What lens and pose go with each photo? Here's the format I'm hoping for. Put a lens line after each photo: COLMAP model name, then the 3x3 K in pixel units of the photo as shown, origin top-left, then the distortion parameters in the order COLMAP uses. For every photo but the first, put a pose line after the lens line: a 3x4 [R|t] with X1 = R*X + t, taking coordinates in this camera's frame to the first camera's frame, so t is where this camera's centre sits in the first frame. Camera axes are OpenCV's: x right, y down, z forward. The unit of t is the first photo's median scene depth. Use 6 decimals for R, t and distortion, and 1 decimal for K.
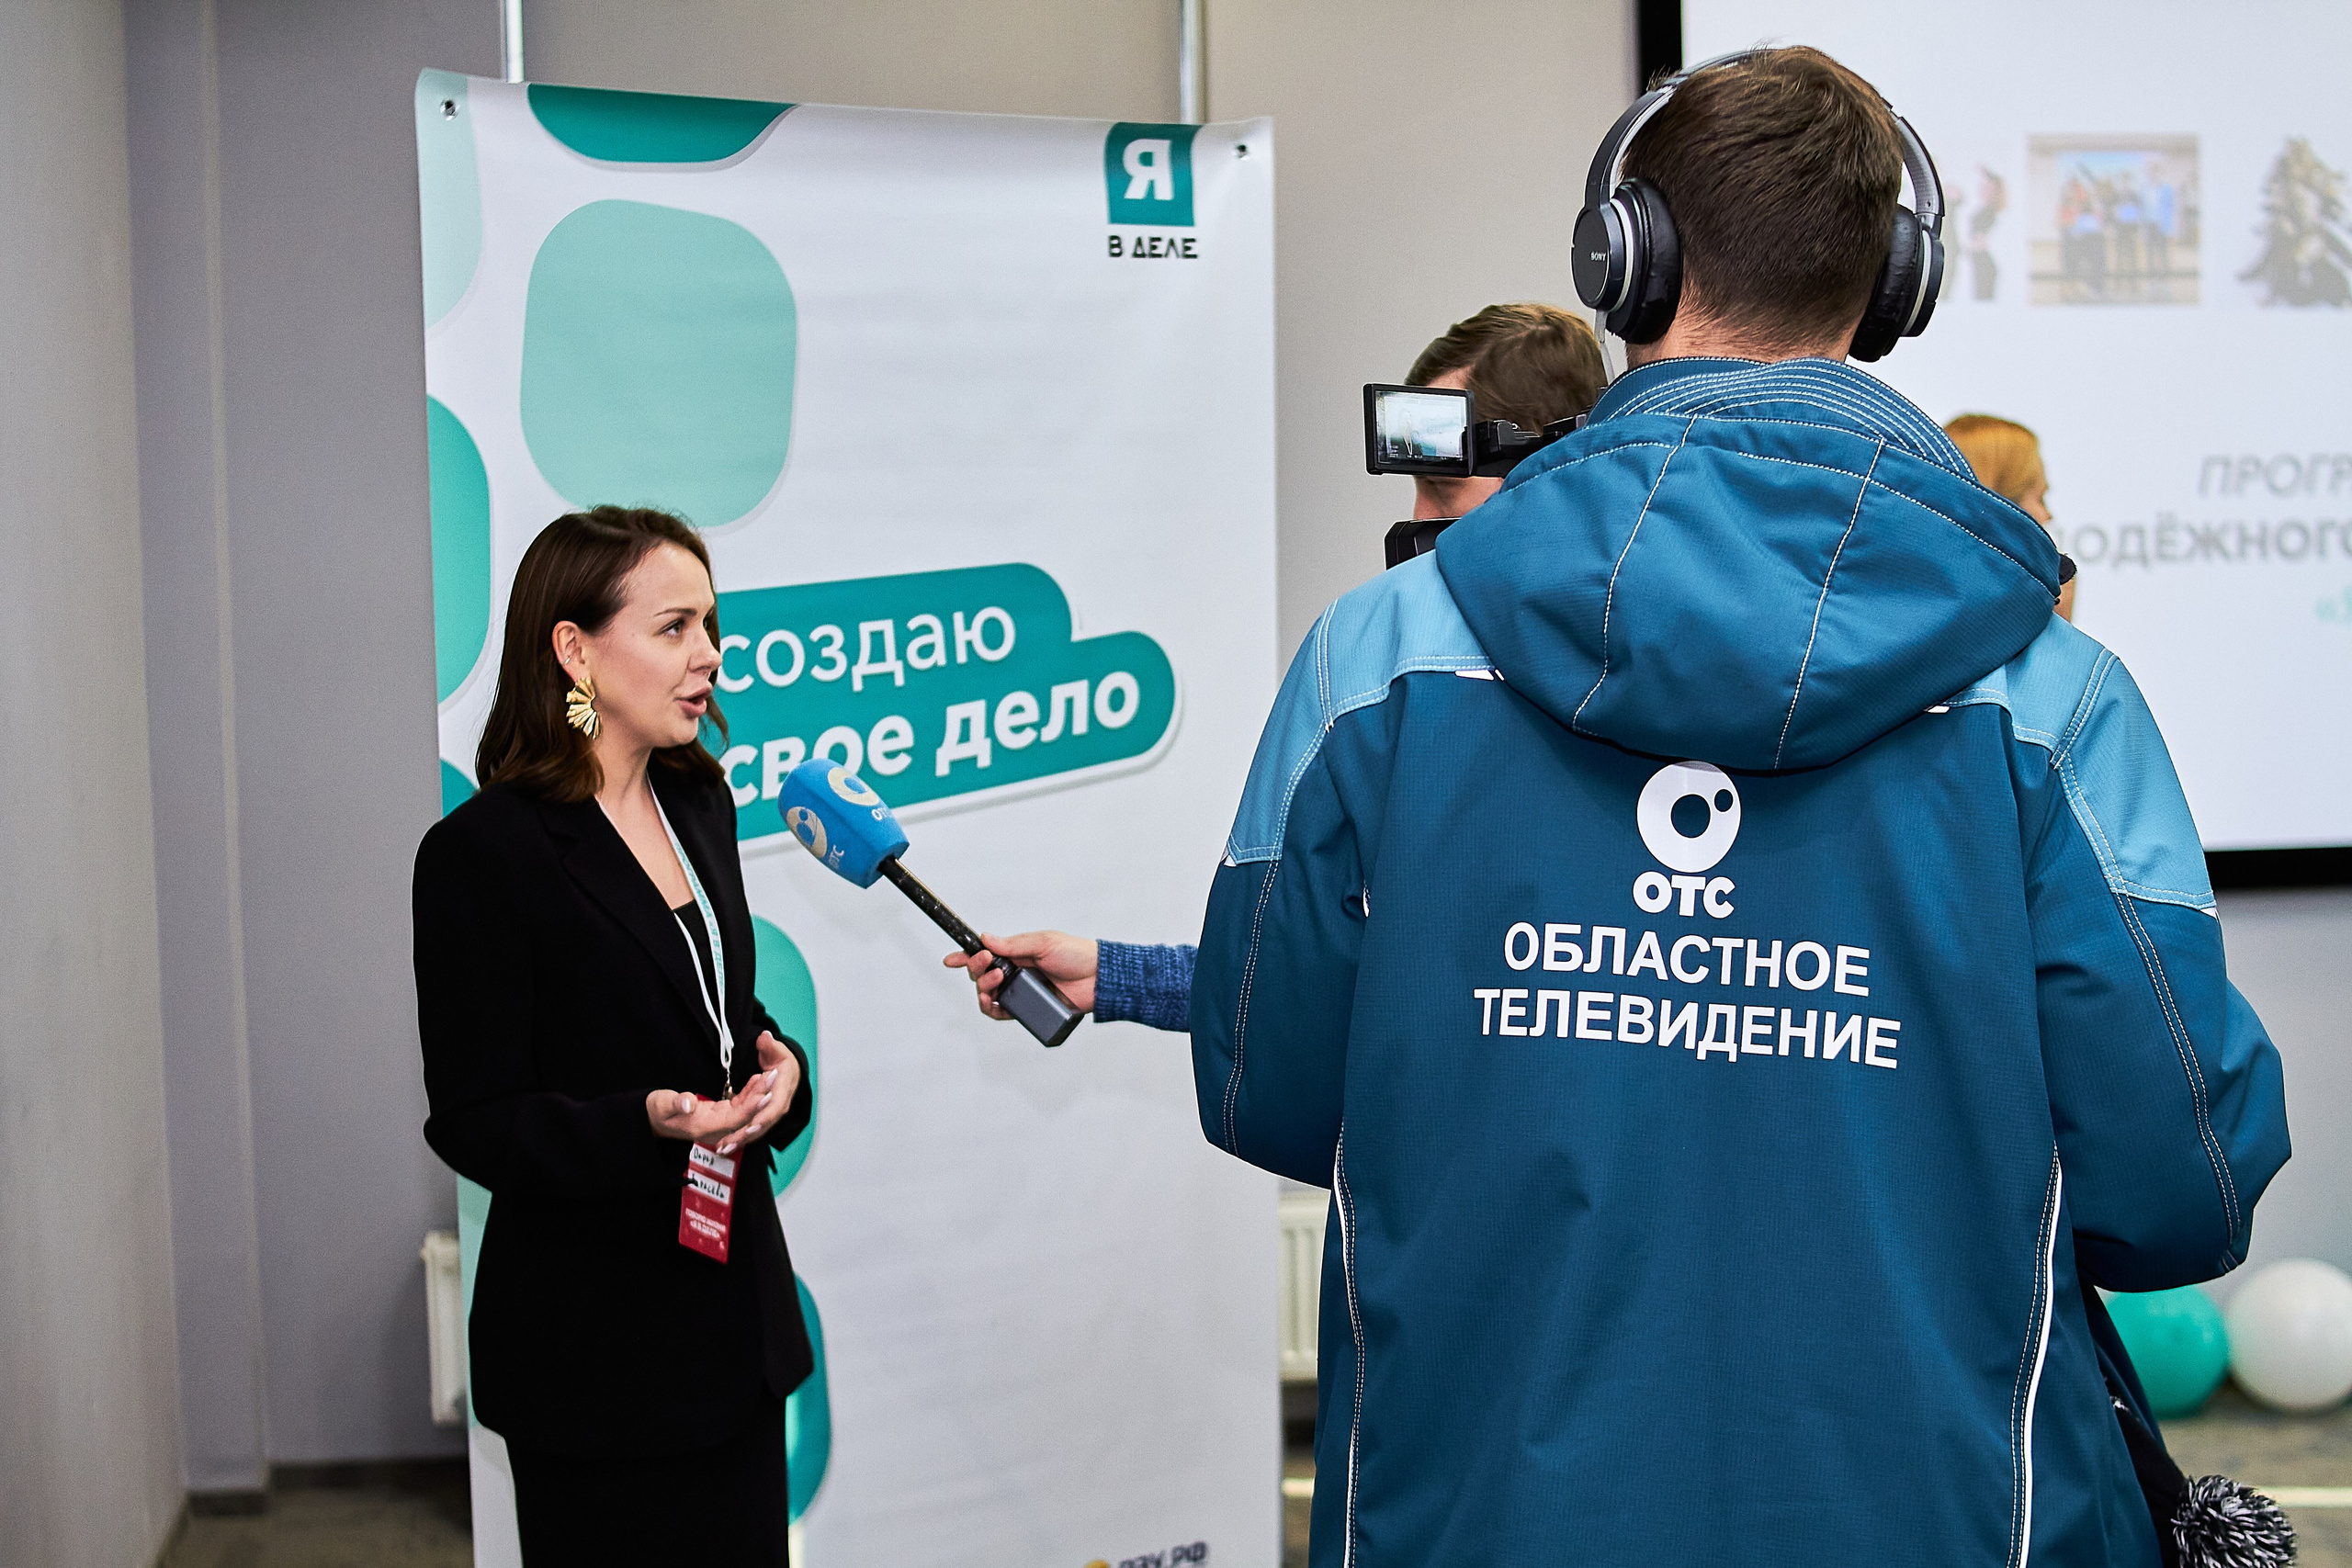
lens RADIAL K [[3882.2, 0, 1177.1], [0, 3882.2, 771.0], [0, 0, 1]] dist [-0.114130, 0.000000]
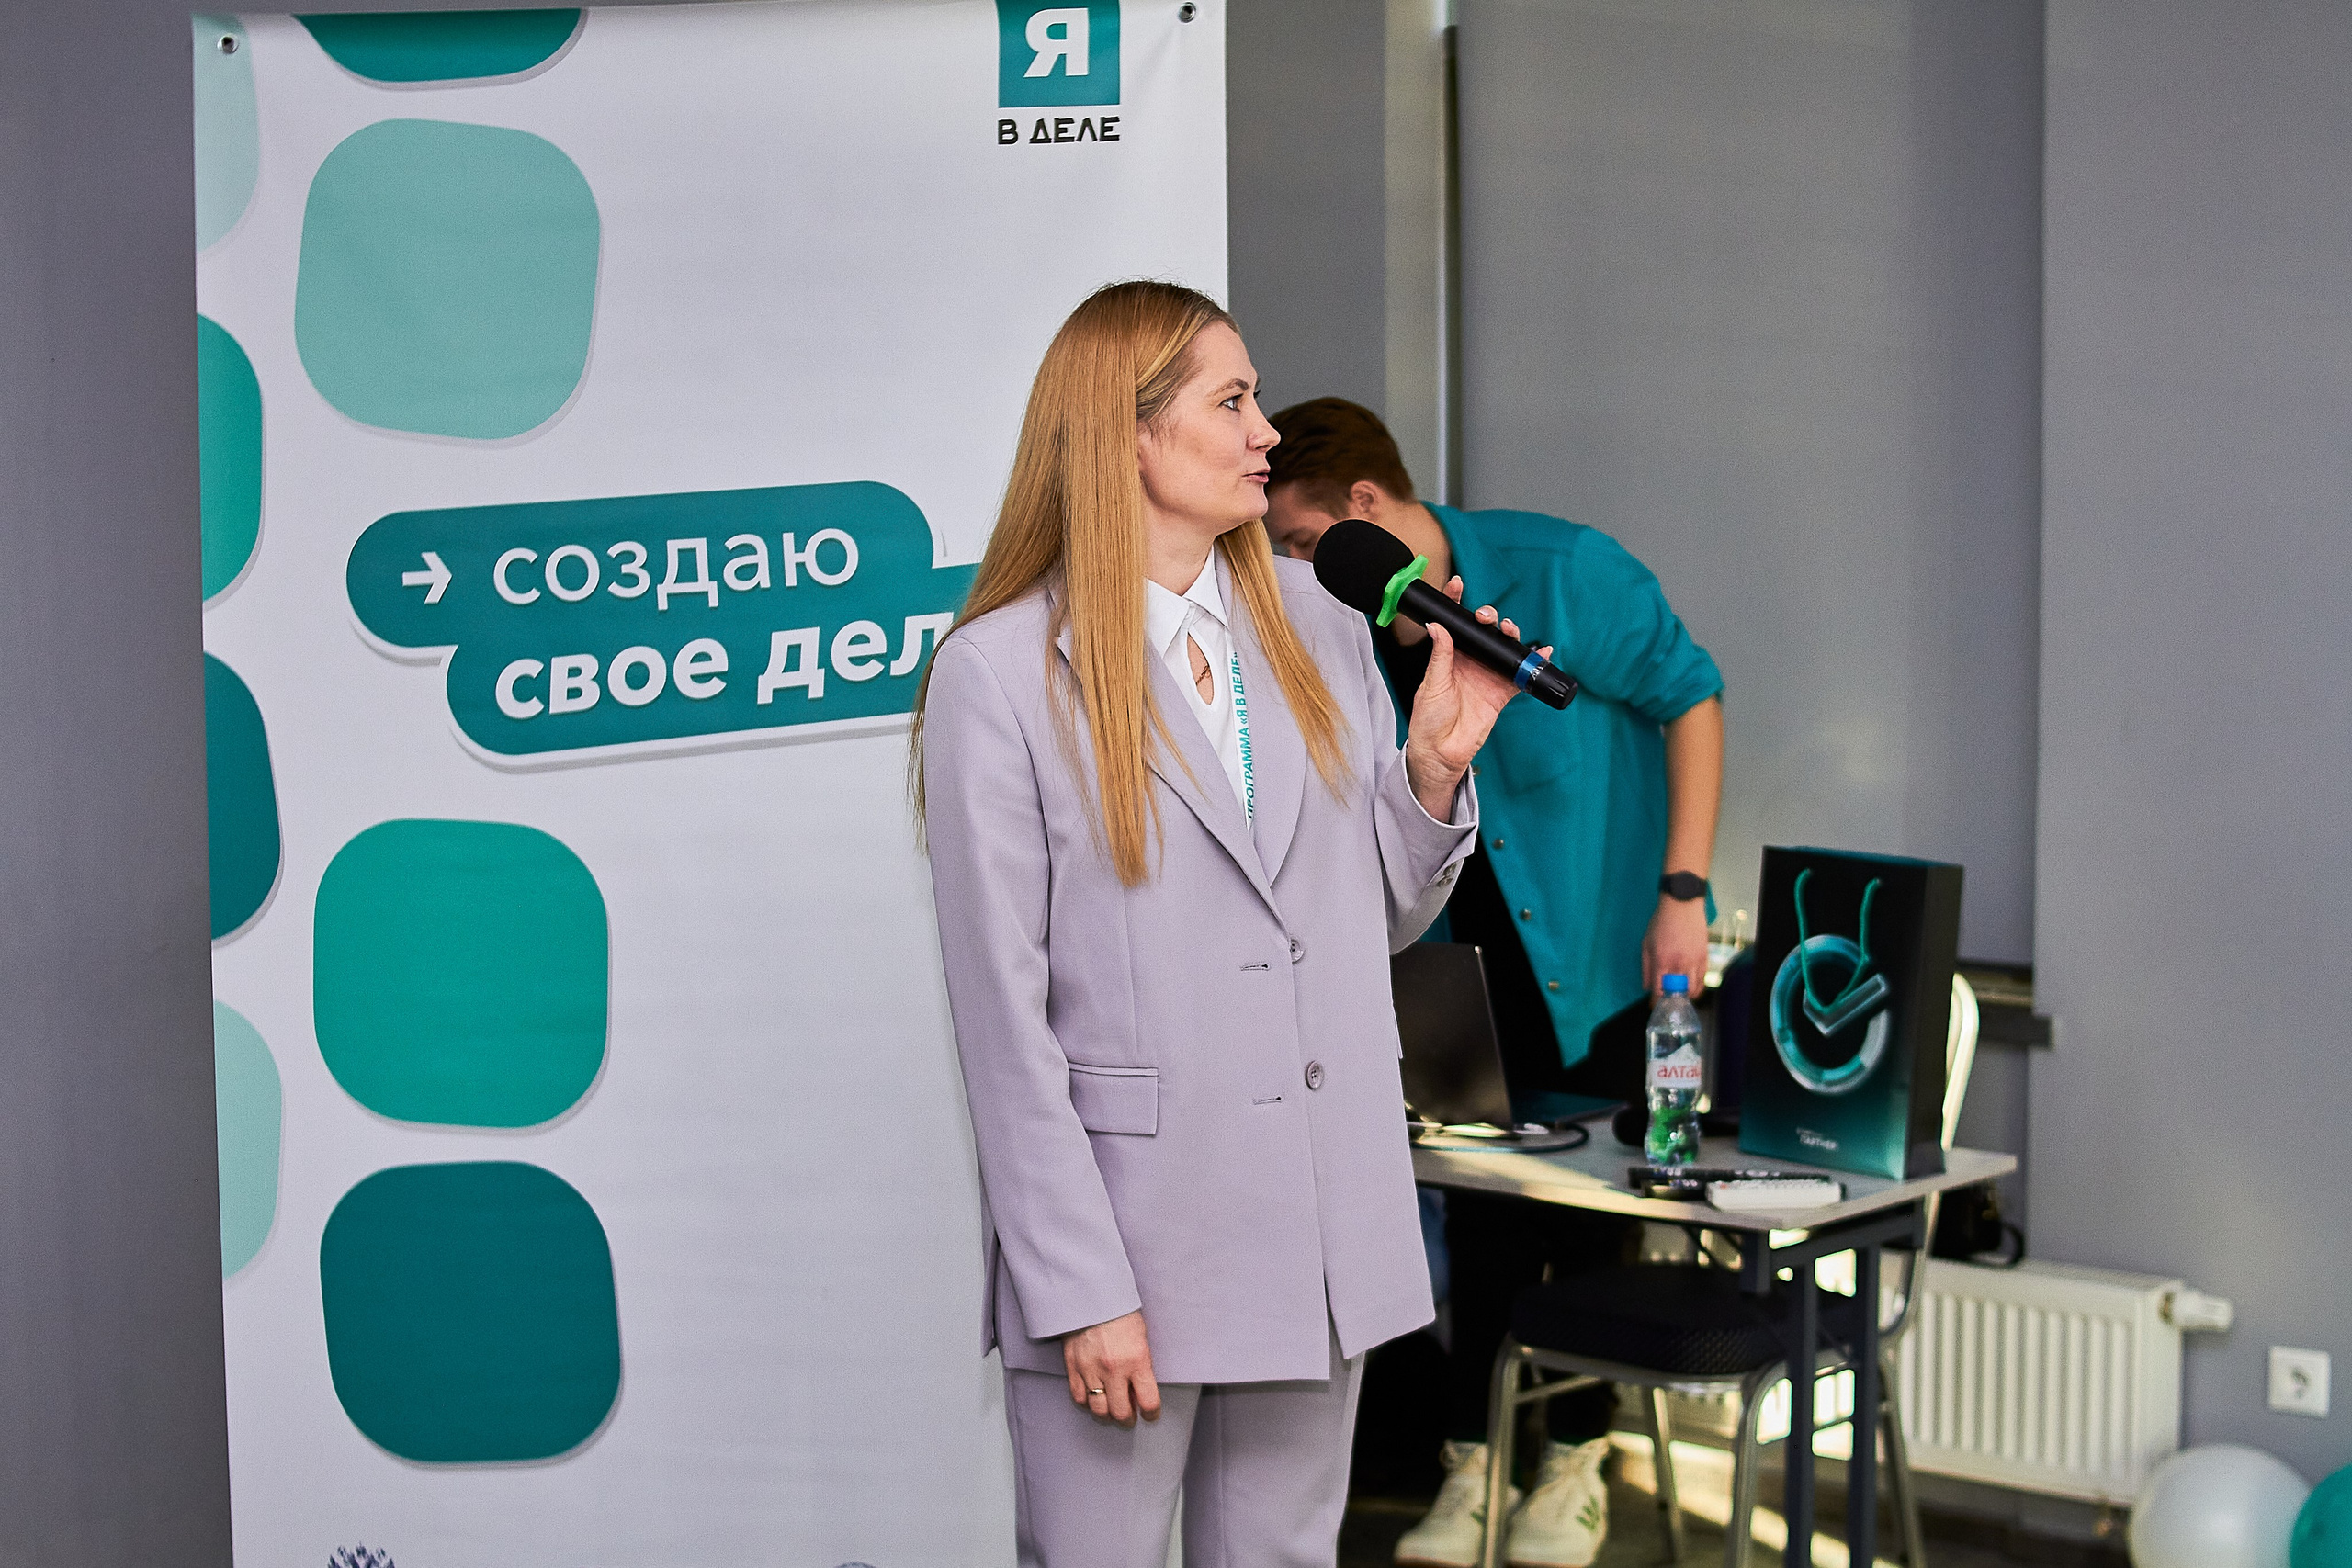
lens RADIAL K [[3882.2, 0, 1167.7], [0, 3882.2, 775.8], [0, 0, 1]] dist [-0.114130, 0.000000]
pose [[0.639299, 0.075048, -0.765287, 0.722528], [-0.058022, 0.997097, 0.049310, -0.033488], [0.766766, 0.012880, 0.641797, 0.463571]]
